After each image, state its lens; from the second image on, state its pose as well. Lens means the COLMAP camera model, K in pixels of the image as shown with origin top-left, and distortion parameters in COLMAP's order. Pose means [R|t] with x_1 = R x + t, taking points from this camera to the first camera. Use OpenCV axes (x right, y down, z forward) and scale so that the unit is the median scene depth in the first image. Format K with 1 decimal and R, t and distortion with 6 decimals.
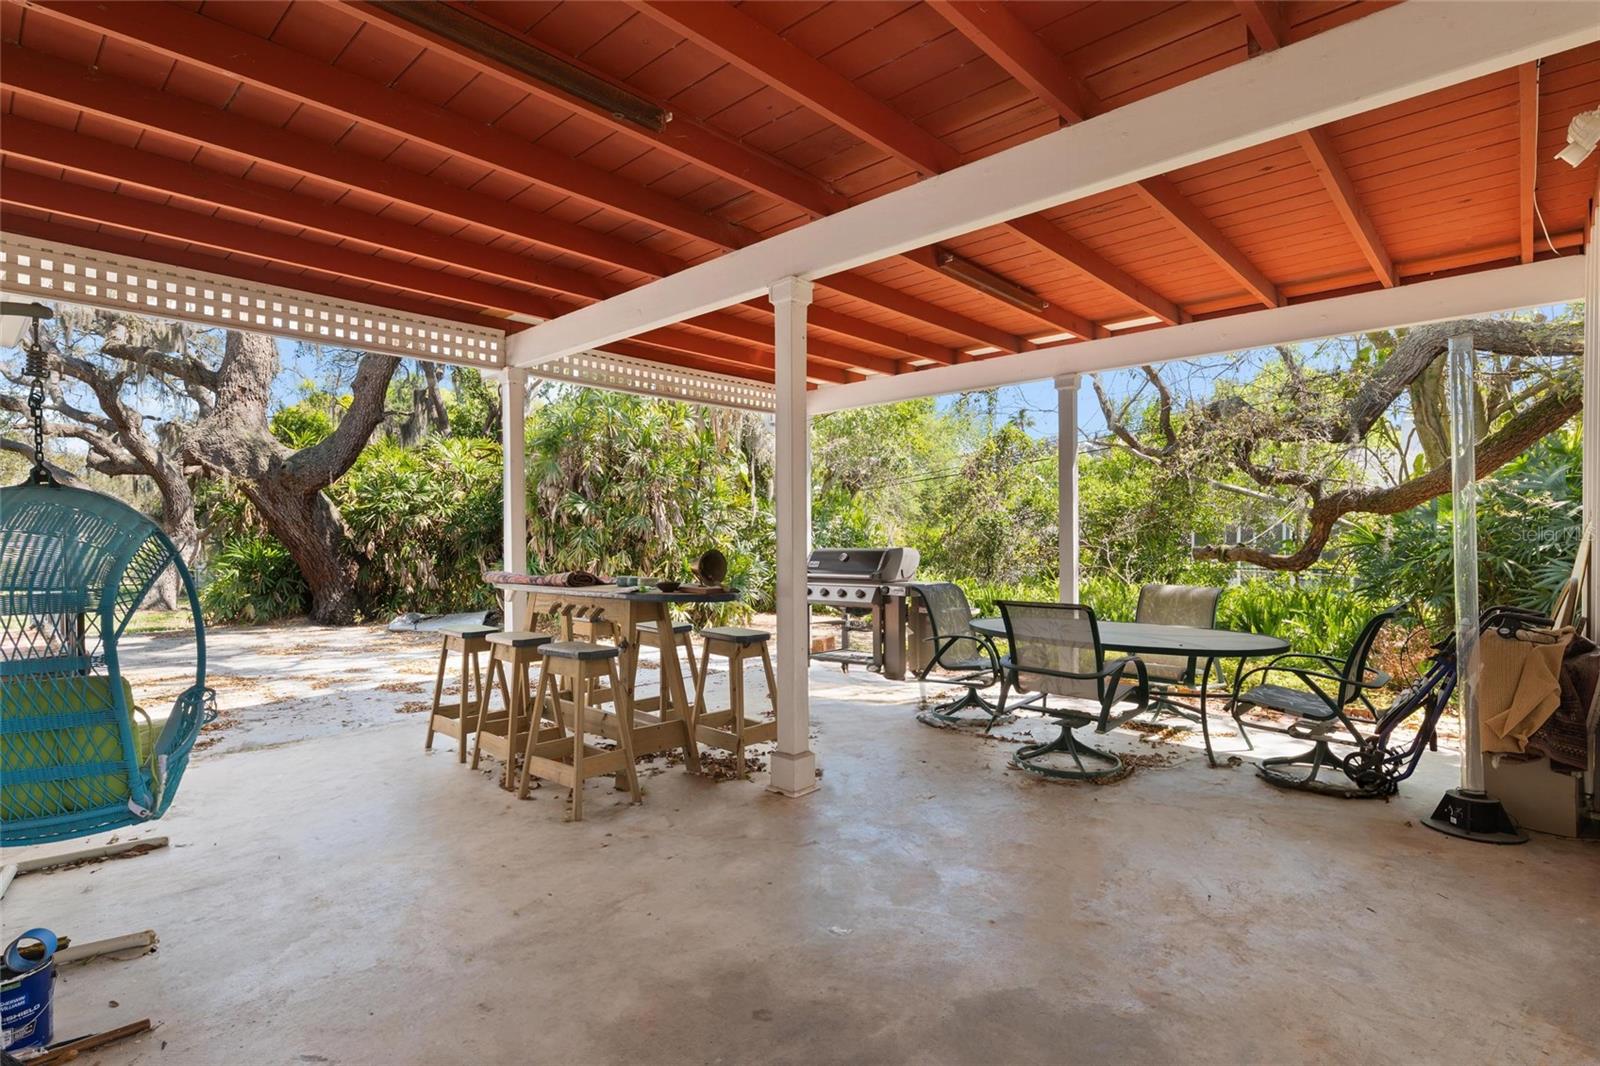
lens RADIAL K [[788.8, 0, 800.0], [0, 788.8, 533.0], [0, 0, 1]] dist [0.000969, 0.000235]
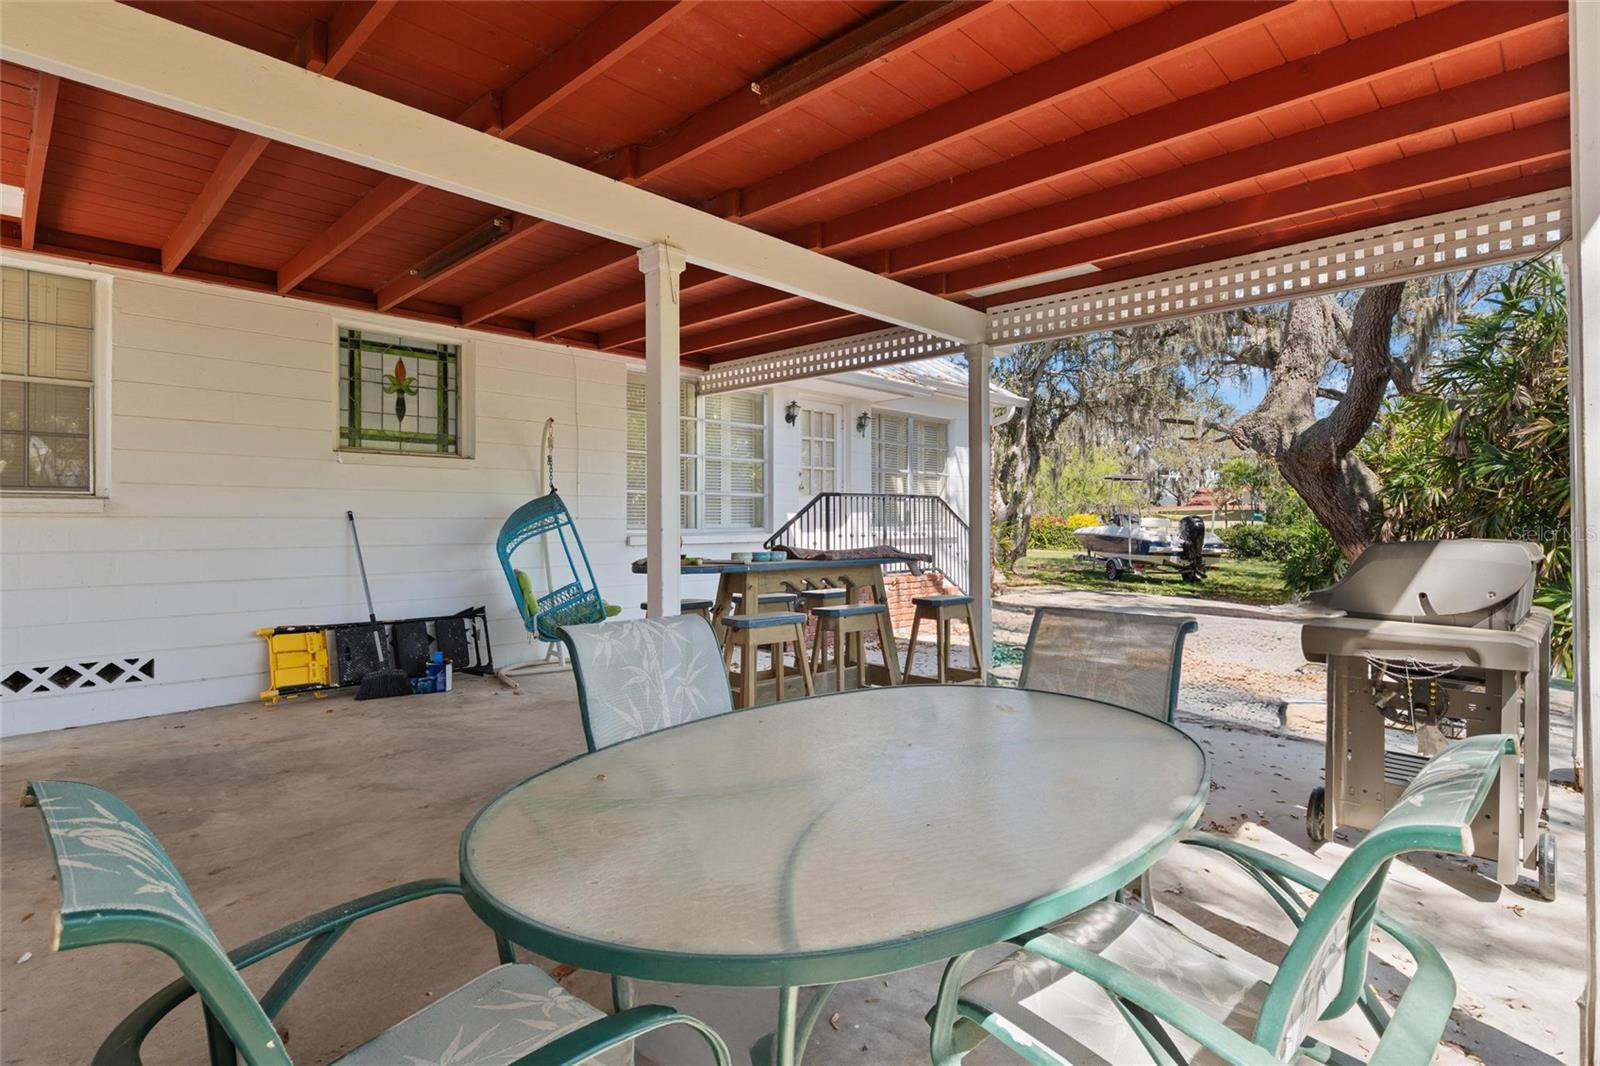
lens RADIAL K [[788.8, 0, 800.0], [0, 788.8, 533.0], [0, 0, 1]] dist [0.000969, 0.000235]
pose [[-0.021710, 0.013806, -0.999669, 0.398459], [0.011409, 0.999843, 0.013560, 0.010170], [0.999699, -0.011111, -0.021864, 0.462016]]
